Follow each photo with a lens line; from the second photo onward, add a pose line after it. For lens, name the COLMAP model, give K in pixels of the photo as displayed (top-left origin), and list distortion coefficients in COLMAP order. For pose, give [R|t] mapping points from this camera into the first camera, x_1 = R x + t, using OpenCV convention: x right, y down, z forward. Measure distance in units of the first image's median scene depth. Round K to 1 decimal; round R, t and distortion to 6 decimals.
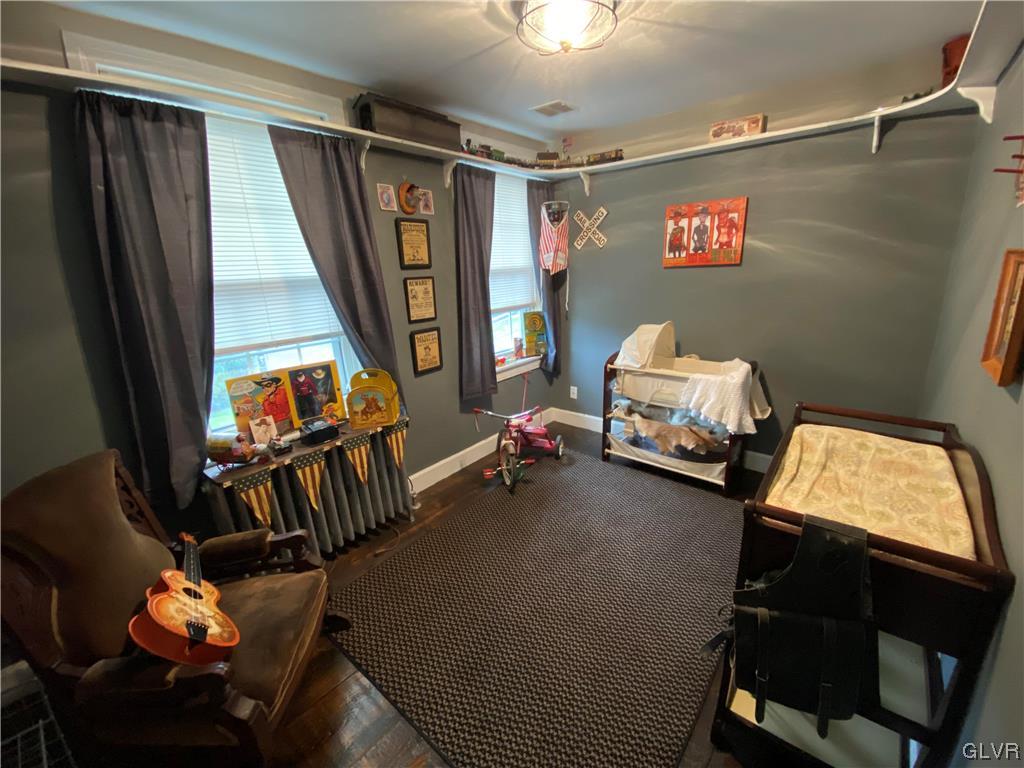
lens RADIAL K [[423.4, 0, 512.0], [0, 423.4, 384.0], [0, 0, 1]] dist [0.000811, -0.015599]
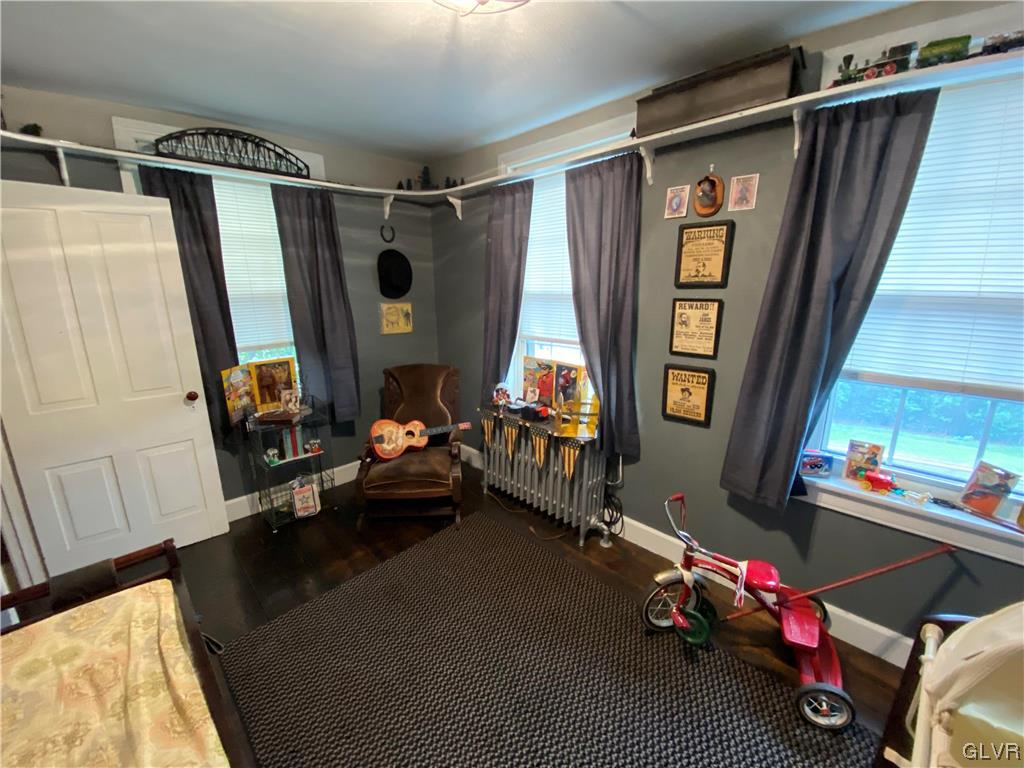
lens RADIAL K [[423.4, 0, 512.0], [0, 423.4, 384.0], [0, 0, 1]] dist [0.000811, -0.015599]
pose [[-0.112289, 0.269136, -0.956534, 0.602099], [-0.252984, 0.923158, 0.289443, -0.255021], [0.960932, 0.274489, -0.035573, 0.774311]]
